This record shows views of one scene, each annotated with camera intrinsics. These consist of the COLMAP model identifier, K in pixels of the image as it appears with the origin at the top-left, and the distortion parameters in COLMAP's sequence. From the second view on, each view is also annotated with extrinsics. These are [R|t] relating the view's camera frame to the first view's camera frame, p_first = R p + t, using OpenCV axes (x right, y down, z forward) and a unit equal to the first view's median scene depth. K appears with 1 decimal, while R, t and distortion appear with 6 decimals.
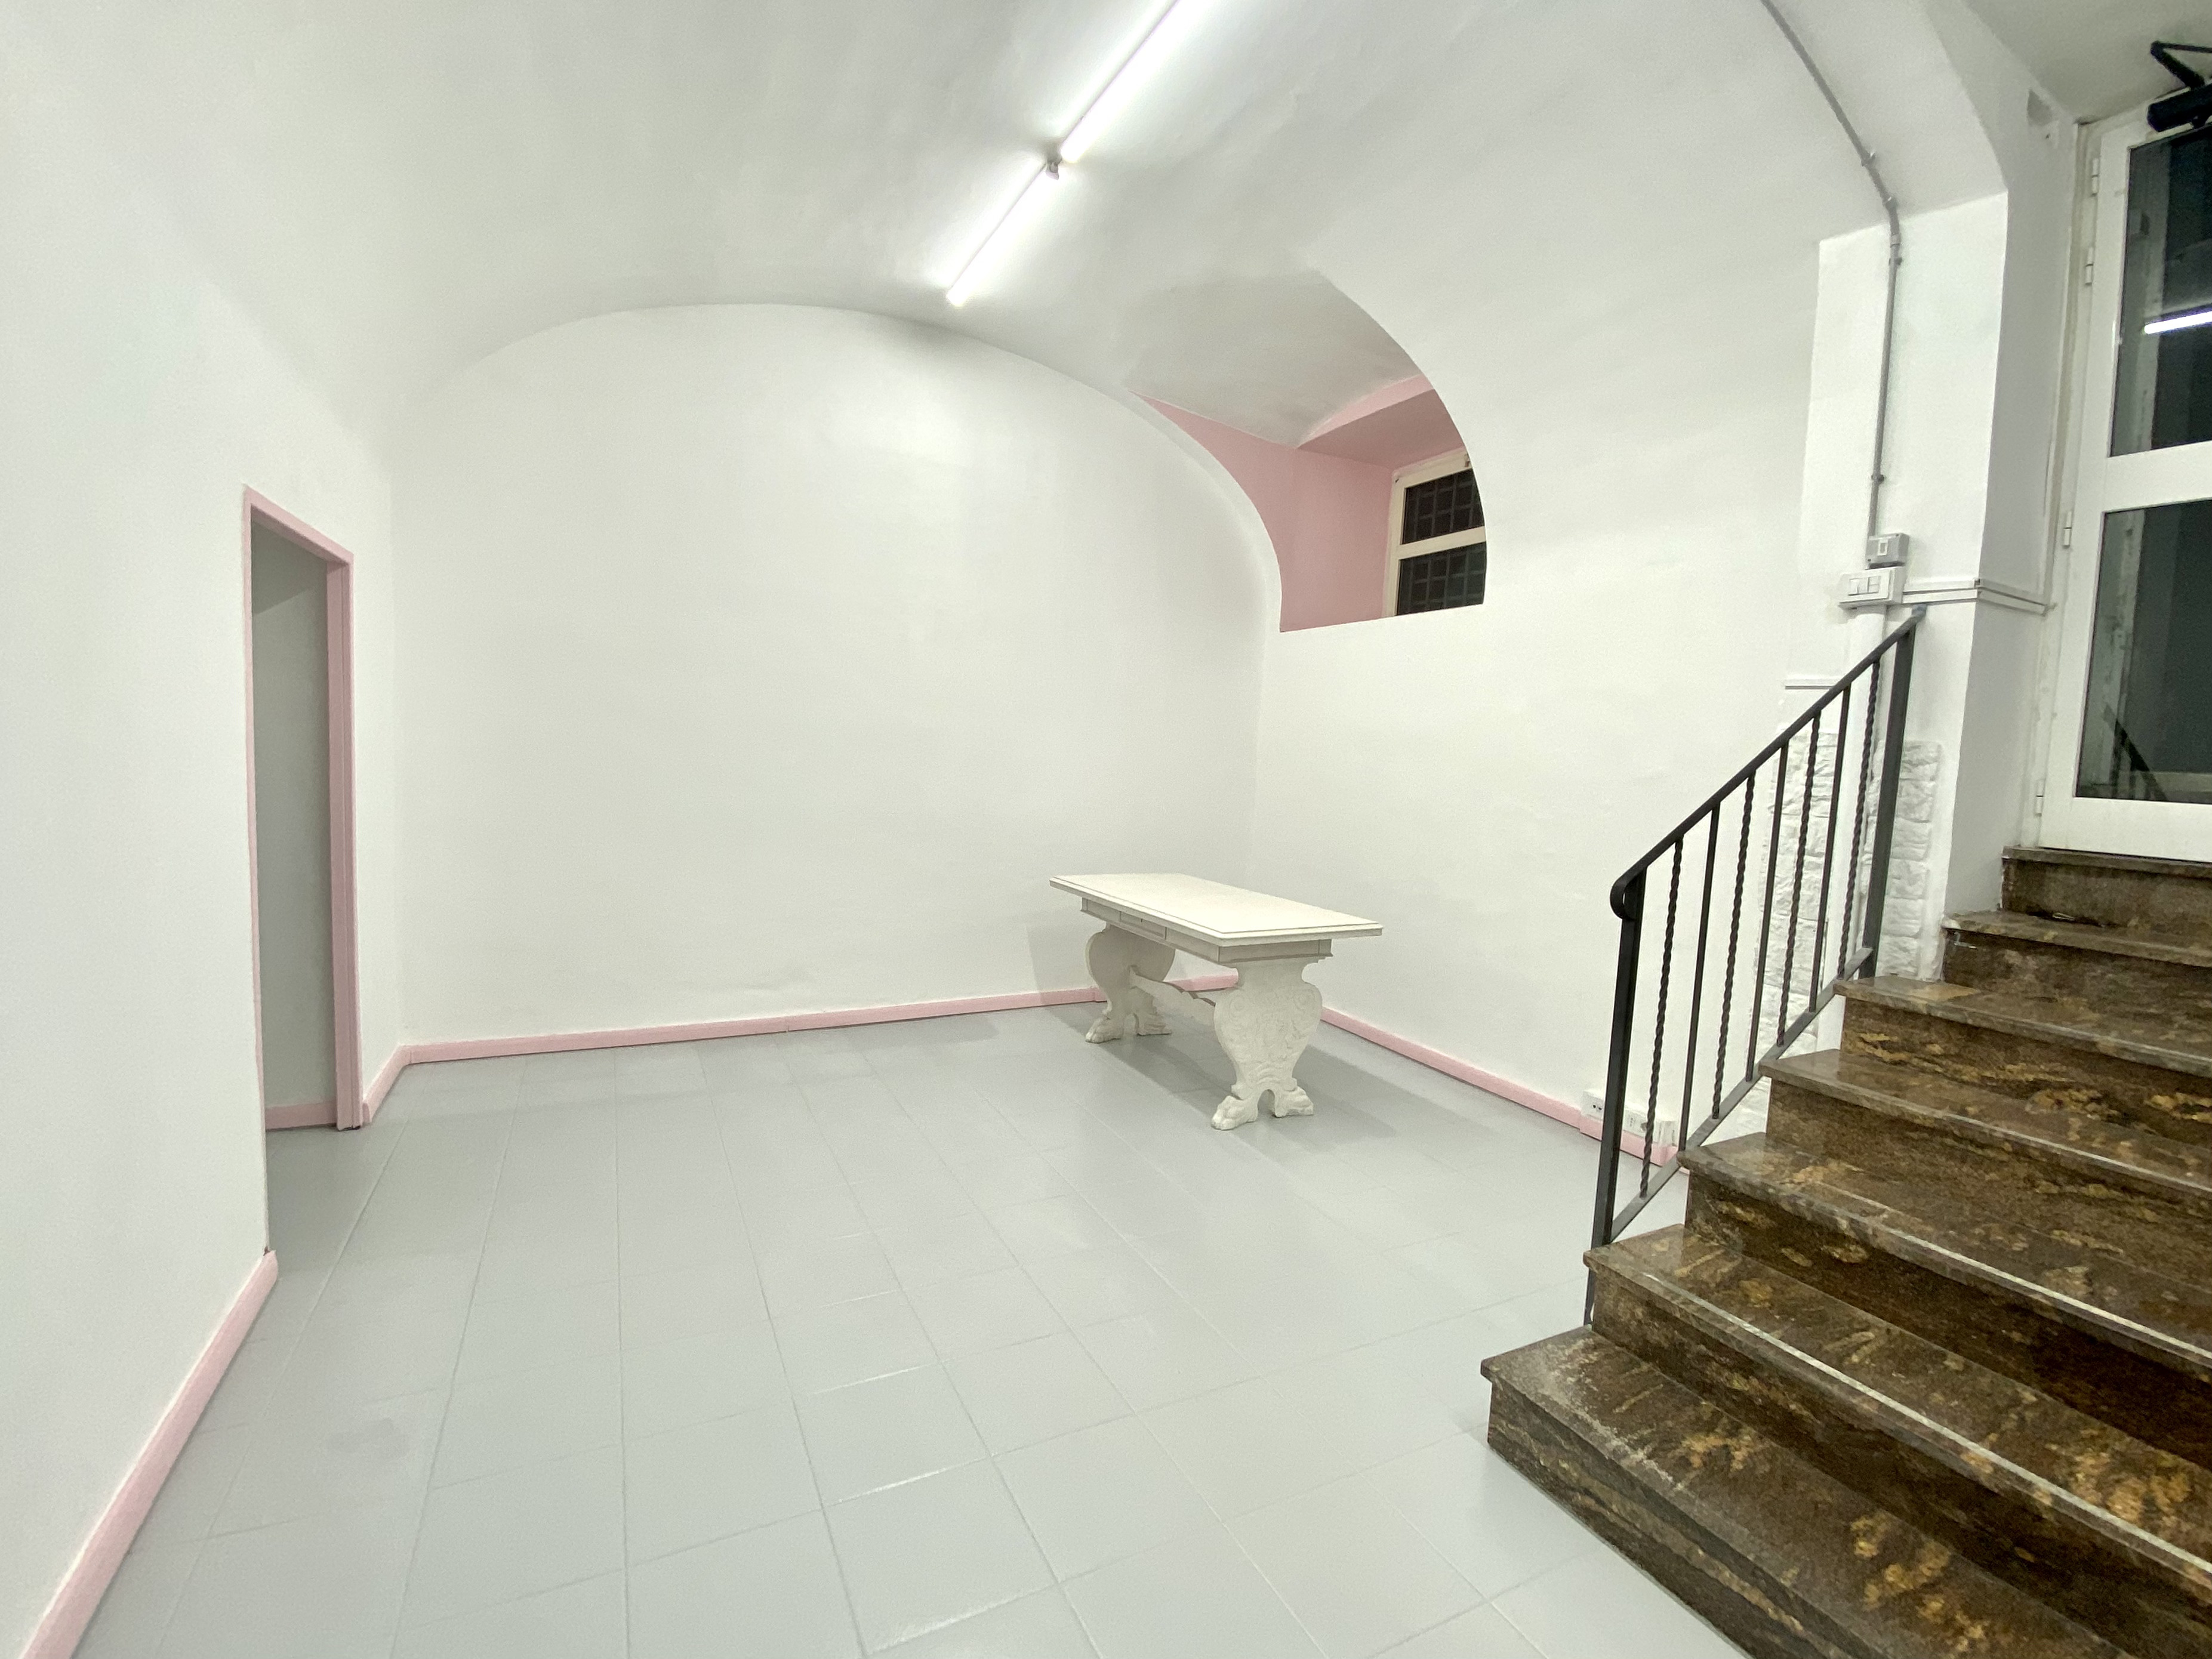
lens RADIAL K [[895.5, 0, 1106.0], [0, 895.5, 829.5], [0, 0, 1]] dist [0.000319, -0.000054]
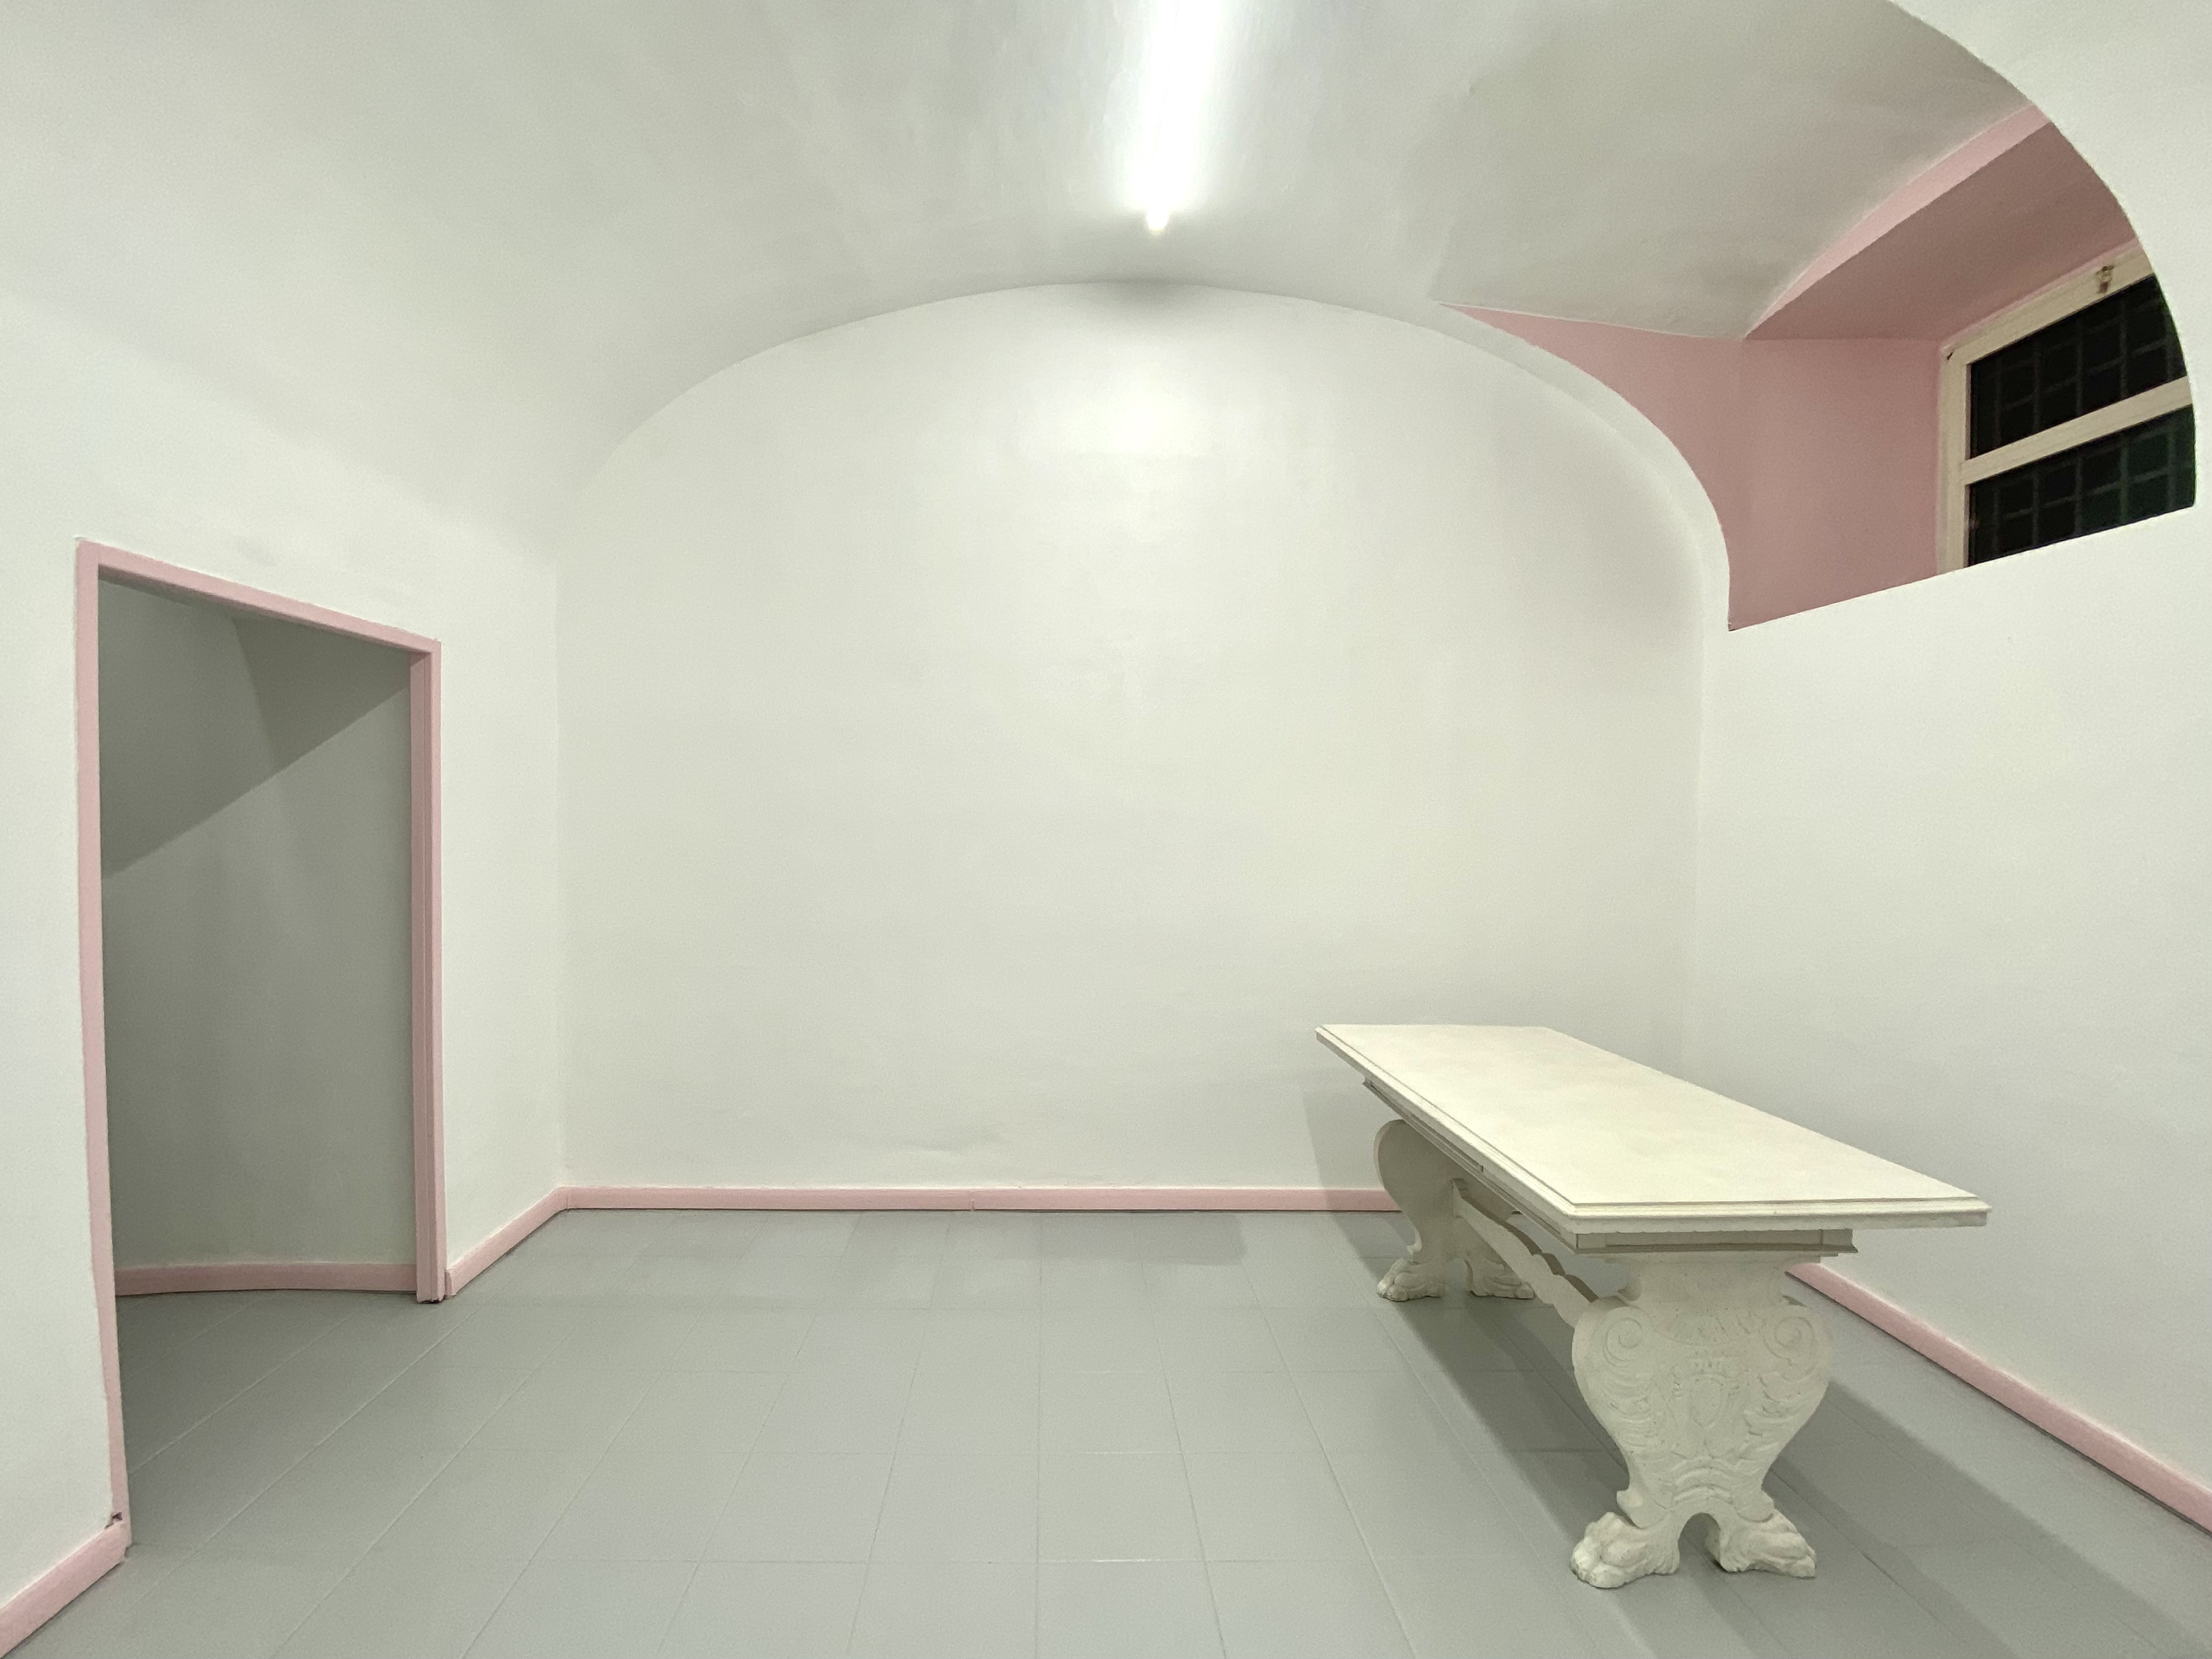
lens RADIAL K [[924.9, 0, 1106.0], [0, 924.9, 829.5], [0, 0, 1]] dist [0.018177, -0.018421]
pose [[0.903892, -0.029462, -0.426746, 0.093020], [-0.007117, 0.996452, -0.083867, -0.032942], [0.427702, 0.078844, 0.900475, 0.305737]]
